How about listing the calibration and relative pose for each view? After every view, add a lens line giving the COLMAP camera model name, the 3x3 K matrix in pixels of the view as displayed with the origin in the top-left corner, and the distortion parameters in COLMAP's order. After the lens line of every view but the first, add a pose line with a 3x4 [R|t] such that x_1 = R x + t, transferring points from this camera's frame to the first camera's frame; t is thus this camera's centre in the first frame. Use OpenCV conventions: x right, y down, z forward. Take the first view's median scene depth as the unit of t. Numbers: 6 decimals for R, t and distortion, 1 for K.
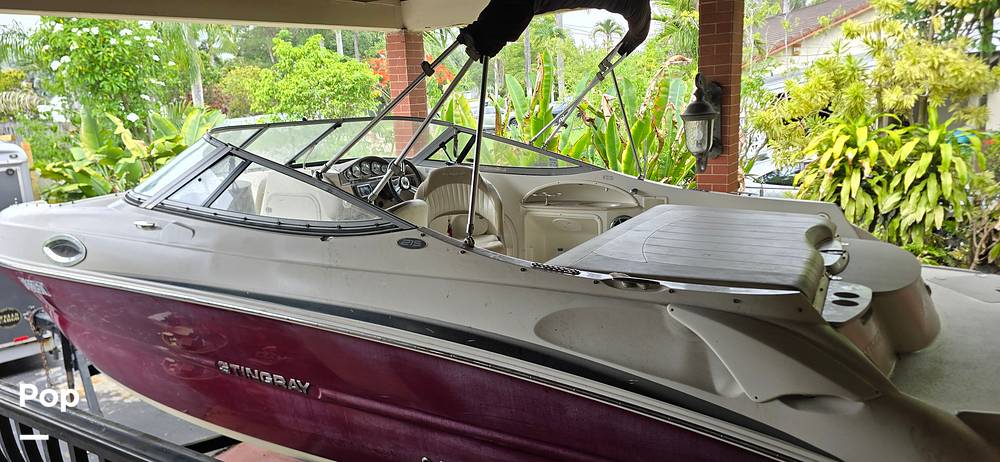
lens RADIAL K [[661.6, 0, 499.3], [0, 661.6, 259.3], [0, 0, 1]] dist [0.071493, -0.072451]
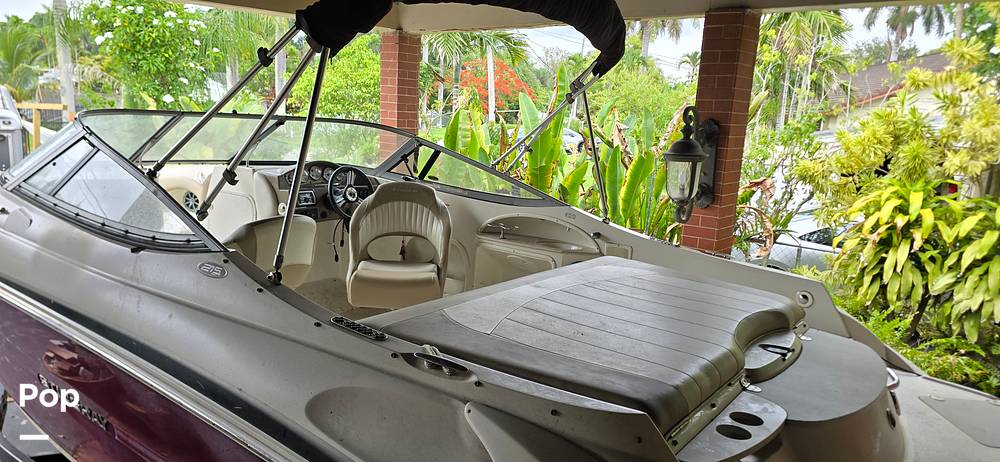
lens RADIAL K [[661.6, 0, 499.3], [0, 661.6, 259.3], [0, 0, 1]] dist [0.071493, -0.072451]
pose [[0.986195, 0.125700, -0.107792, 0.117400], [-0.128521, 0.991513, -0.019610, -0.026097], [0.104413, 0.033193, 0.993980, 0.093814]]
